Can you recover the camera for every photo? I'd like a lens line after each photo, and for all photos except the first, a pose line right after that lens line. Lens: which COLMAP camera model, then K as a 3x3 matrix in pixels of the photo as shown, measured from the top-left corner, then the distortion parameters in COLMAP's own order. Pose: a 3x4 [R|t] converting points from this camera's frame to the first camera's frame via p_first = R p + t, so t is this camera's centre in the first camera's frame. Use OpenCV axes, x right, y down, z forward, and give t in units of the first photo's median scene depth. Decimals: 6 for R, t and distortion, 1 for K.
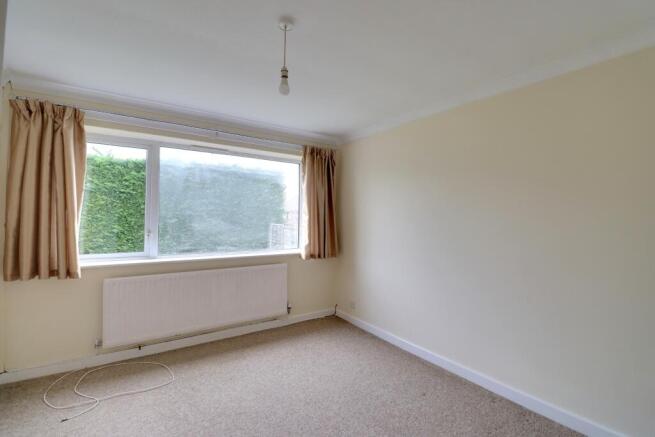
lens RADIAL K [[300.5, 0, 333.3], [0, 300.5, 217.0], [0, 0, 1]] dist [-0.001422, -0.000839]
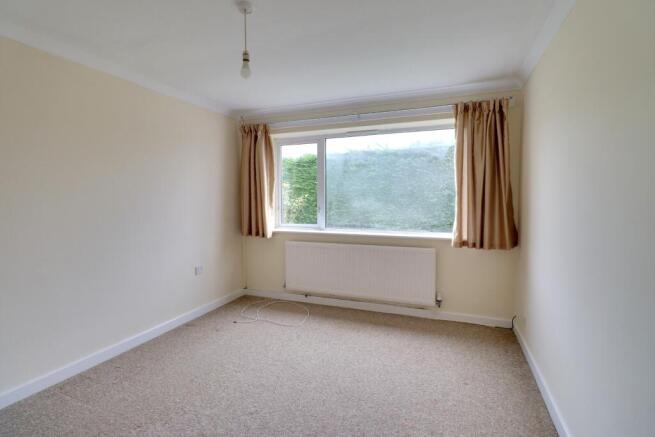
lens RADIAL K [[300.5, 0, 333.3], [0, 300.5, 217.0], [0, 0, 1]] dist [-0.001422, -0.000839]
pose [[0.568884, 0.040768, -0.821407, 0.415303], [0.014324, 0.998128, 0.059459, 0.008170], [0.822293, -0.045591, 0.567235, 0.298892]]
